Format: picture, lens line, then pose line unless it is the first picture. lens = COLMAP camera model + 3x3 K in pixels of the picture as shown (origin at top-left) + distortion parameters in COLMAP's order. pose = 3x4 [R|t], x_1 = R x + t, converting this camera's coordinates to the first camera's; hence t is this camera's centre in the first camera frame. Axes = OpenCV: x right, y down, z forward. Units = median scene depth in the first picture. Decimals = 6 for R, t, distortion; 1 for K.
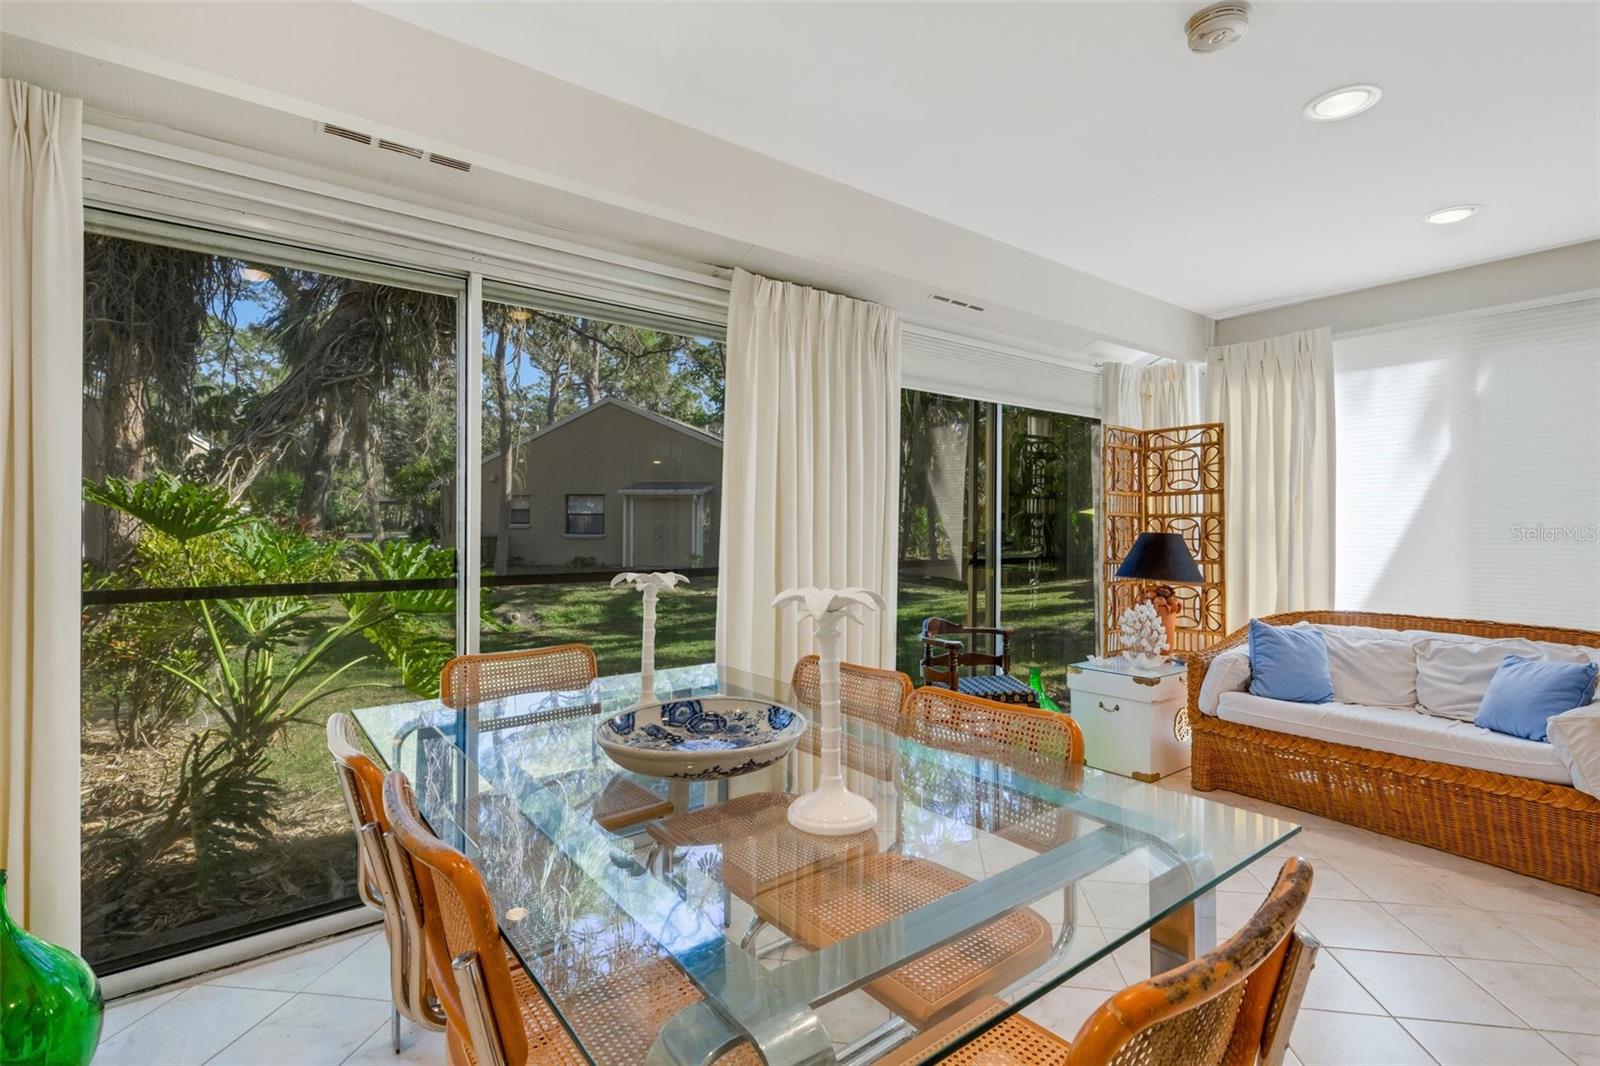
lens RADIAL K [[756.9, 0, 802.0], [0, 756.9, 522.0], [0, 0, 1]] dist [0.002302, 0.000845]
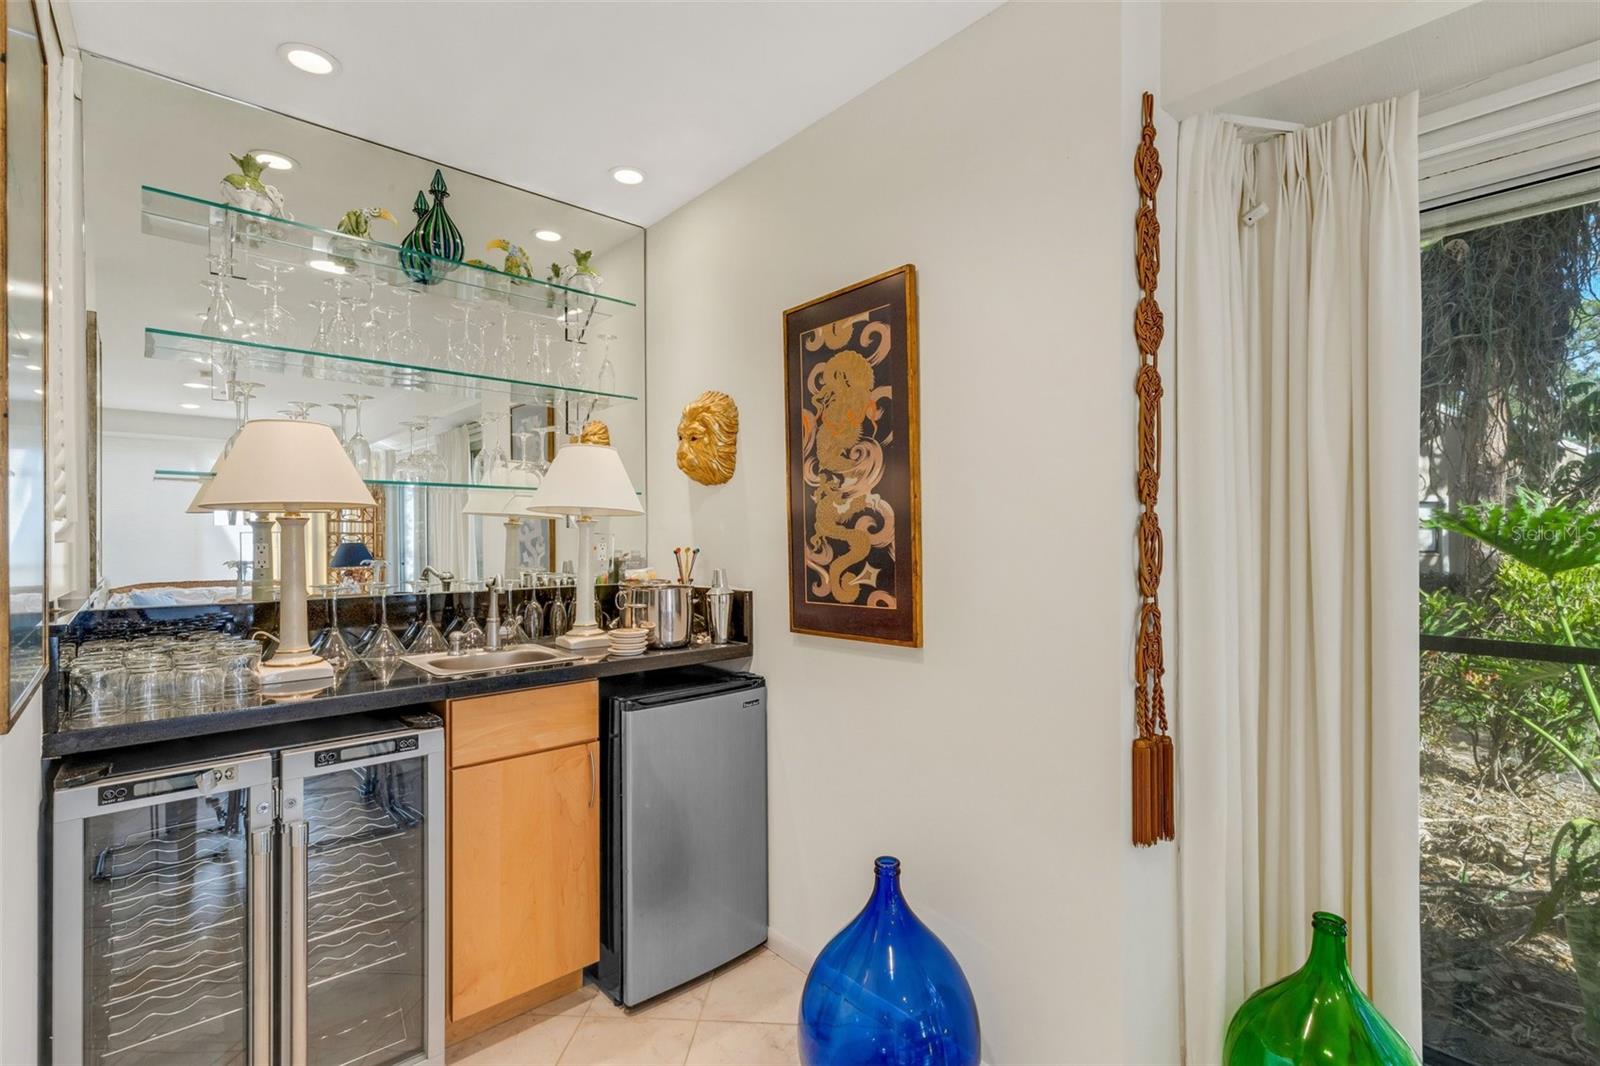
lens RADIAL K [[740.9, 0, 799.1], [0, 740.9, 538.6], [0, 0, 1]] dist [0.002321, 0.000145]
pose [[0.092413, -0.000853, -0.995720, -0.052972], [0.004945, 0.999988, -0.000398, -0.012279], [0.995708, -0.004887, 0.092416, 0.069425]]
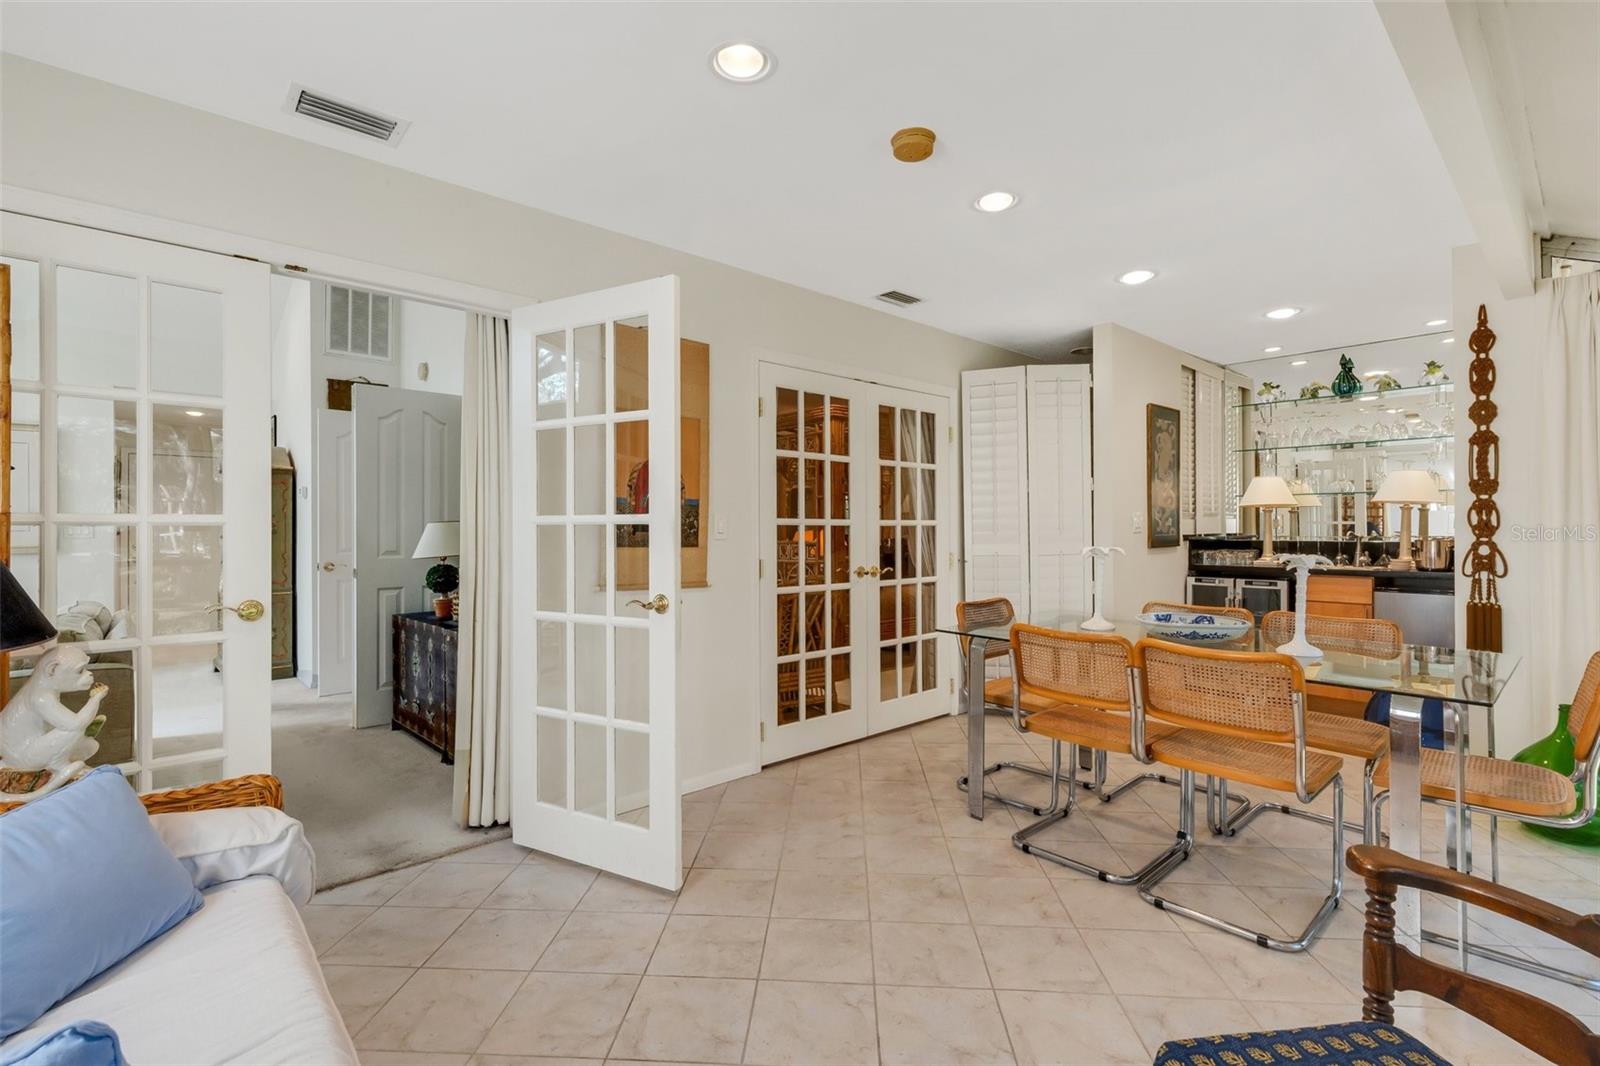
lens RADIAL K [[740.9, 0, 799.1], [0, 740.9, 538.6], [0, 0, 1]] dist [0.002321, 0.000145]
pose [[-0.996556, 0.003623, -0.082849, 0.375953], [0.003289, 0.999986, 0.004170, 0.011914], [0.082863, 0.003883, -0.996553, 0.974277]]
